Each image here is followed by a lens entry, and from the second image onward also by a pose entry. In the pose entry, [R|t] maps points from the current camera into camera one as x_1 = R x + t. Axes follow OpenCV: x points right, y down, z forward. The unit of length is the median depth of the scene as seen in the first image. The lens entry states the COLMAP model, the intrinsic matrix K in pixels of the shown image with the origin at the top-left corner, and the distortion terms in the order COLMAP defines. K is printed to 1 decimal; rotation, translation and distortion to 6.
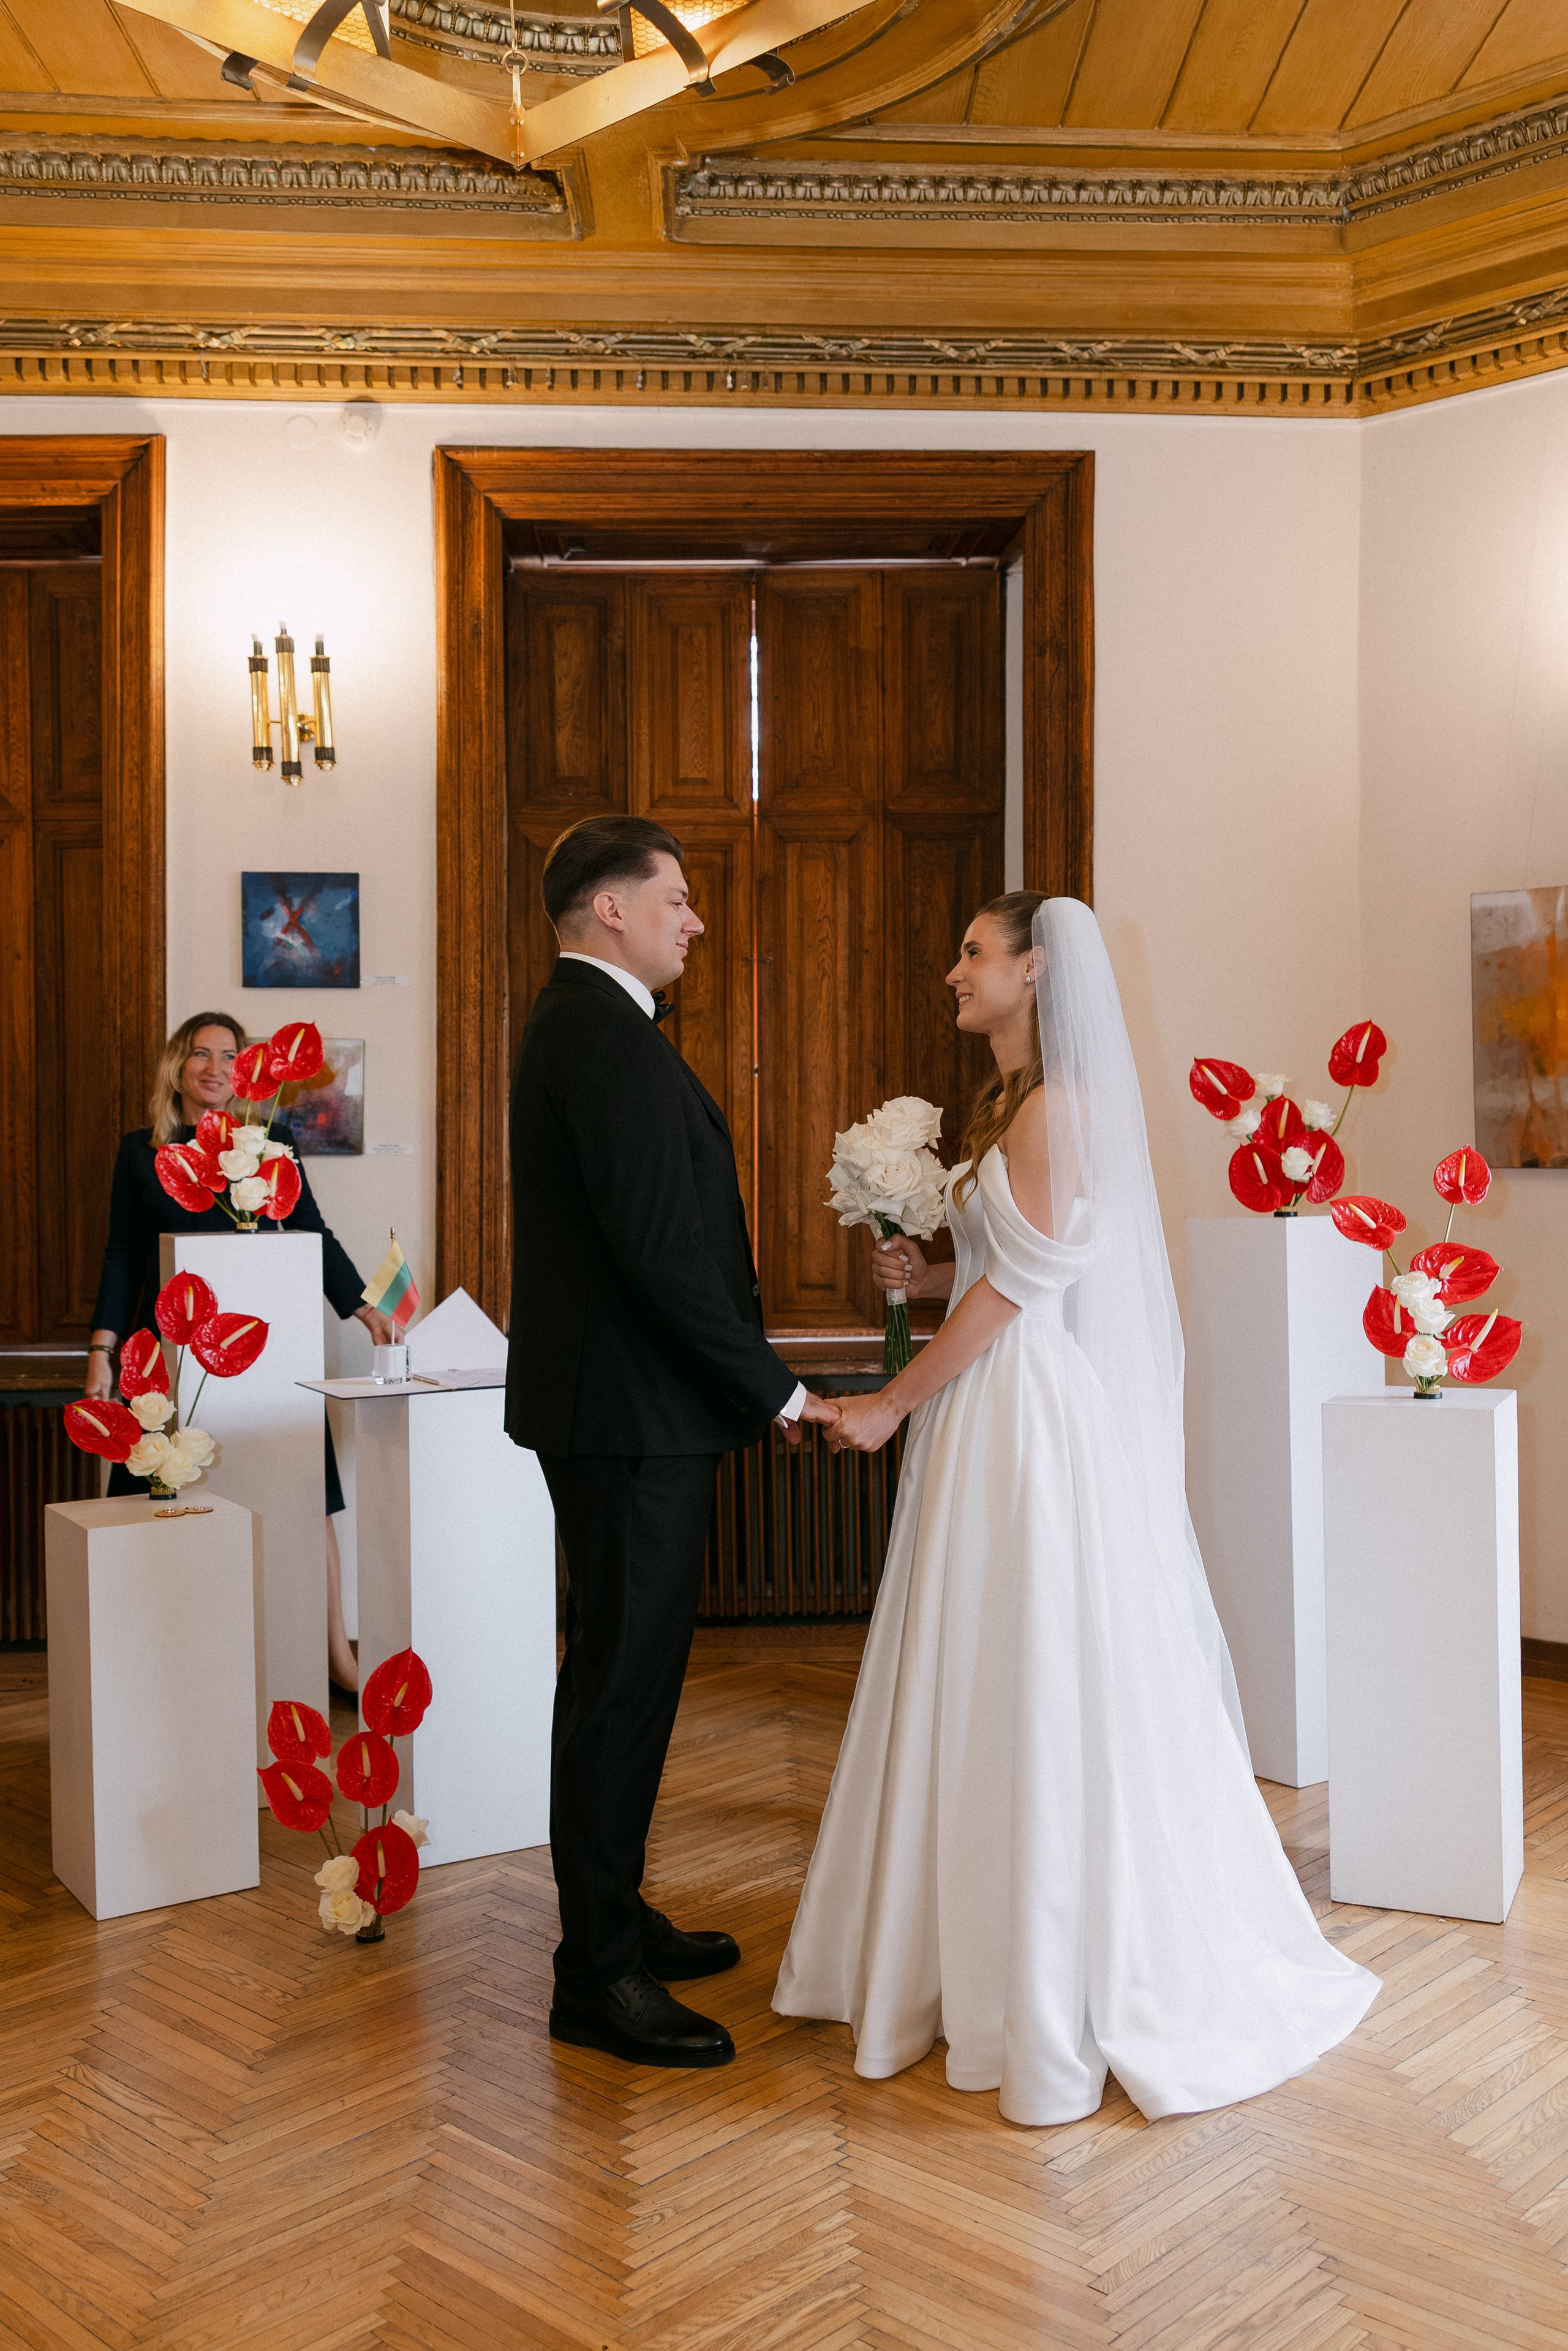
lens RADIAL K [[2114.2, 0, 815.1], [0, 2114.2, 1185.1], [0, 0, 1]] dist [-0.010286, 0.008673]
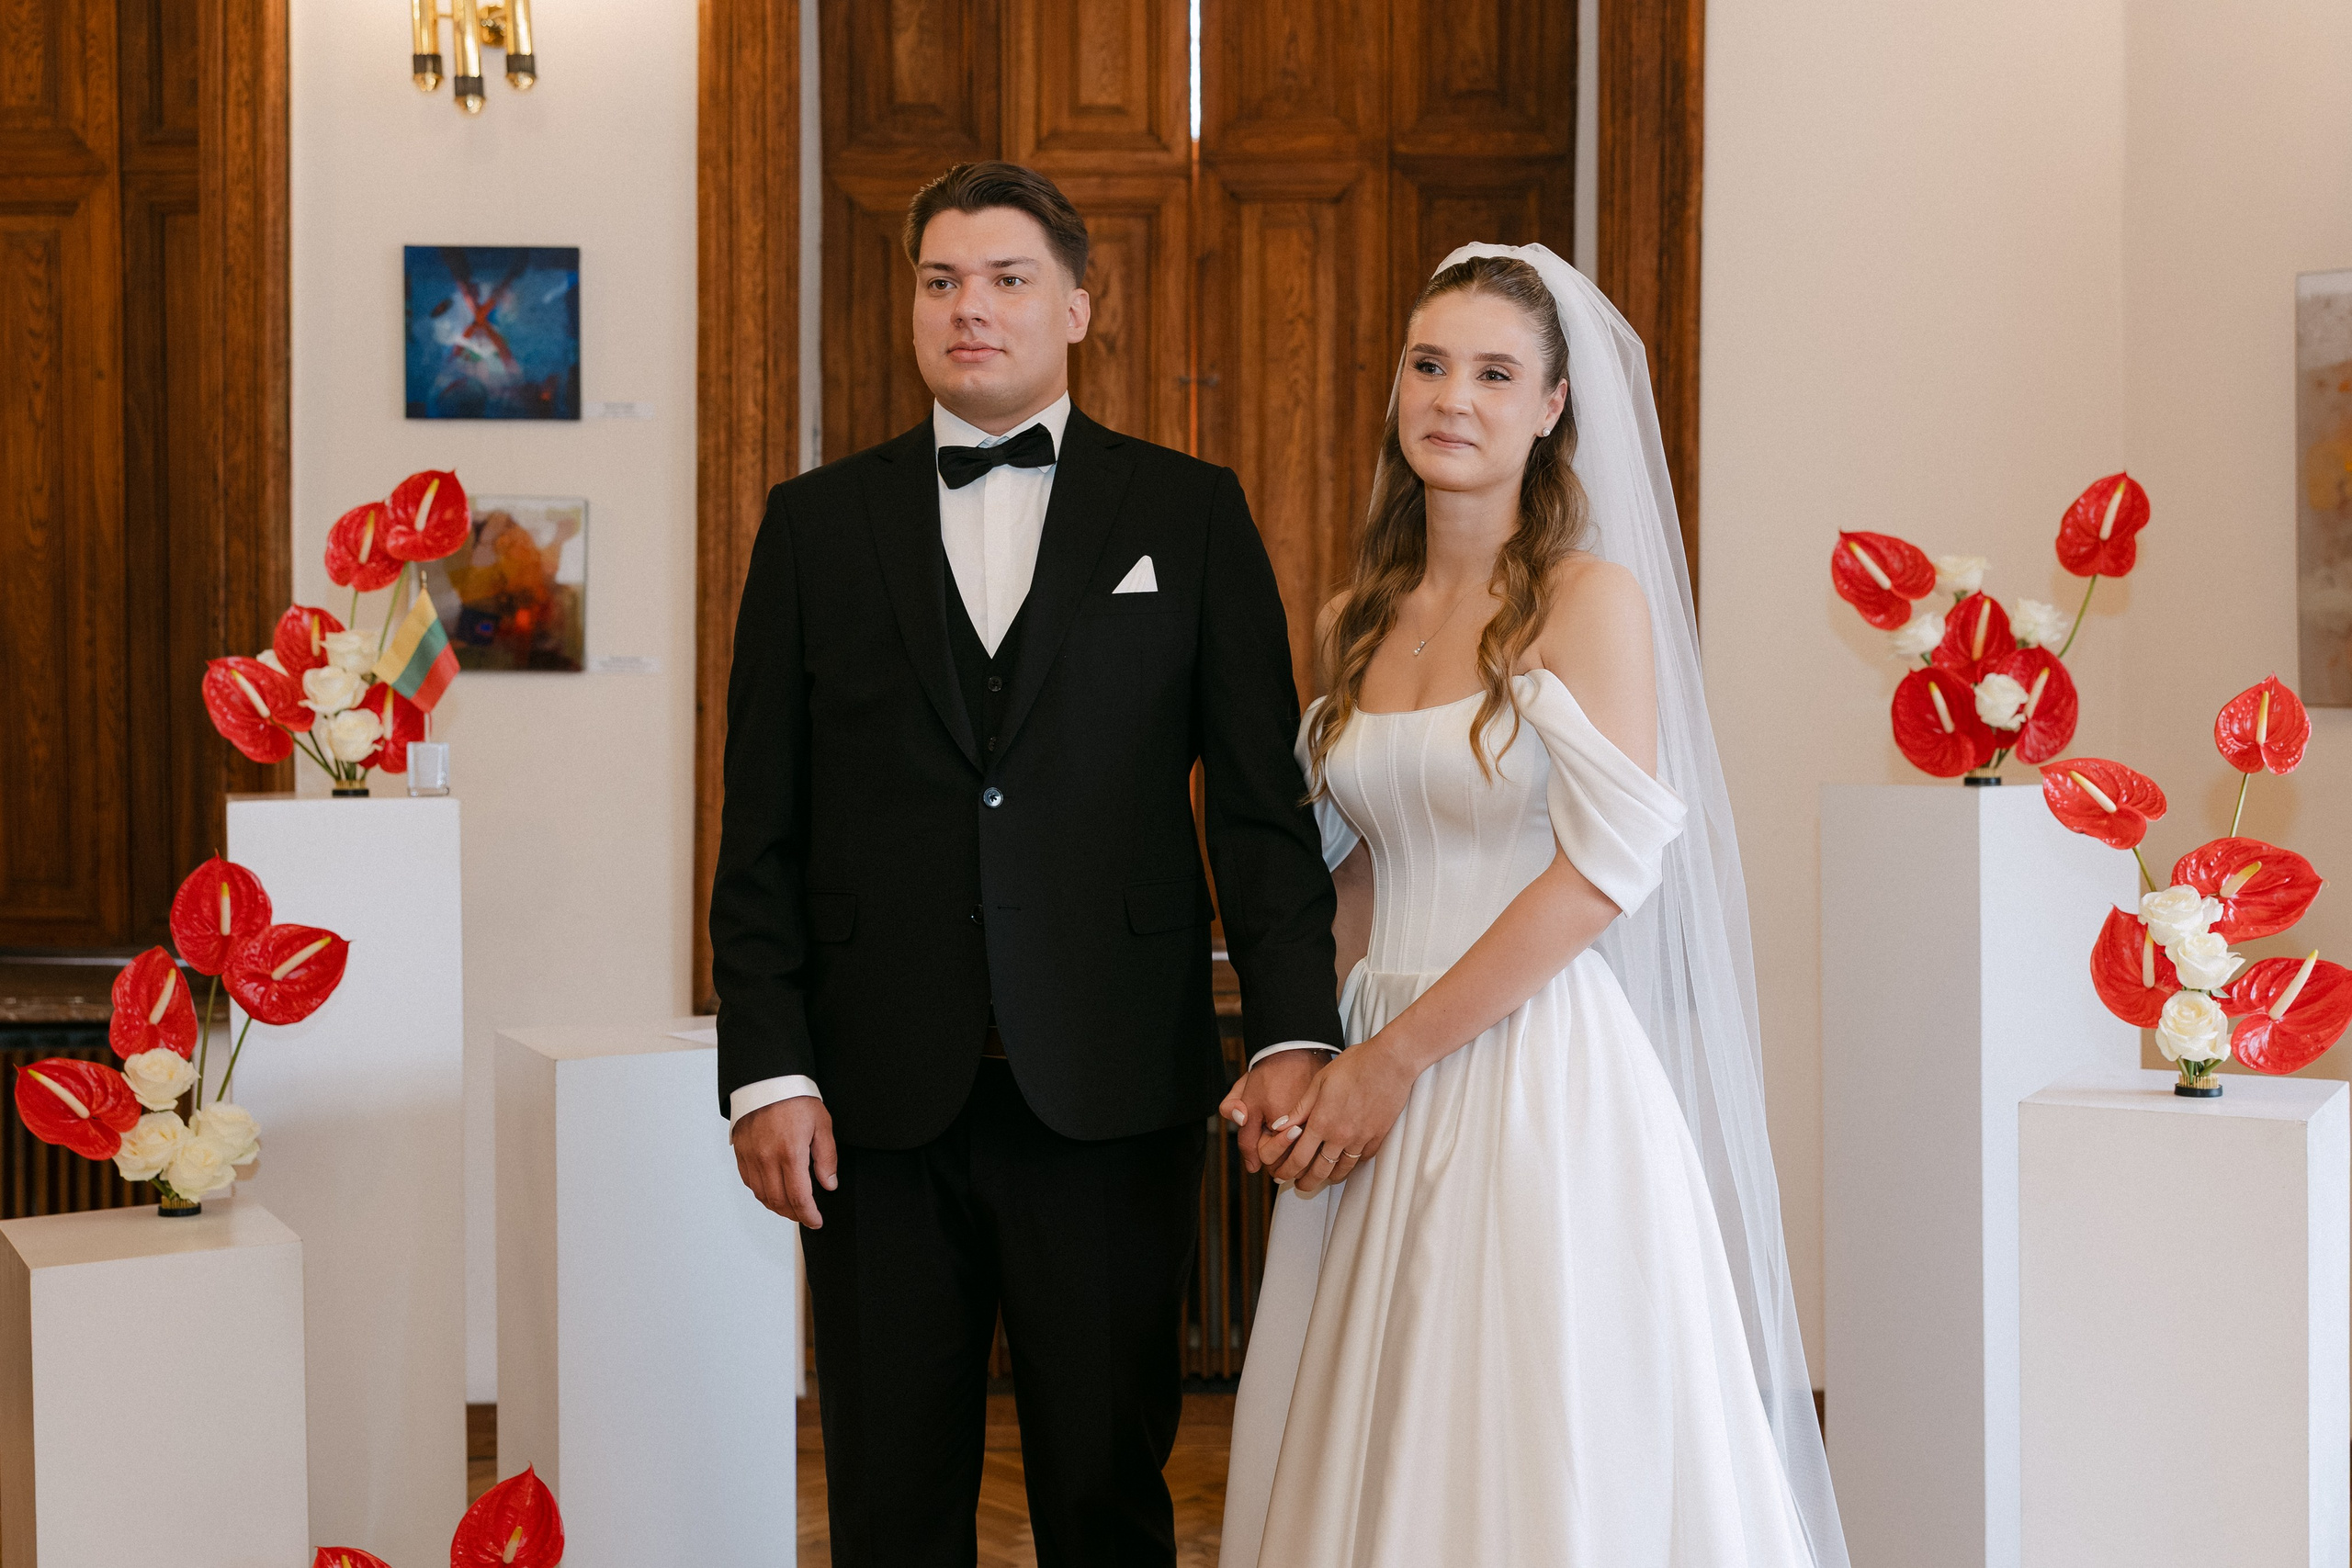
lens RADIAL K [[2882.5, 0, 1211.6], [0, 2882.5, 756.7], [0, 0, 1]] dist [-0.004260, -0.013745]
pose [[0.997744, 0.009013, -0.066521, 0.042936], [-0.007805, 0.999800, 0.018394, -0.006096], [0.066673, -0.017833, 0.997615, 0.110436]]
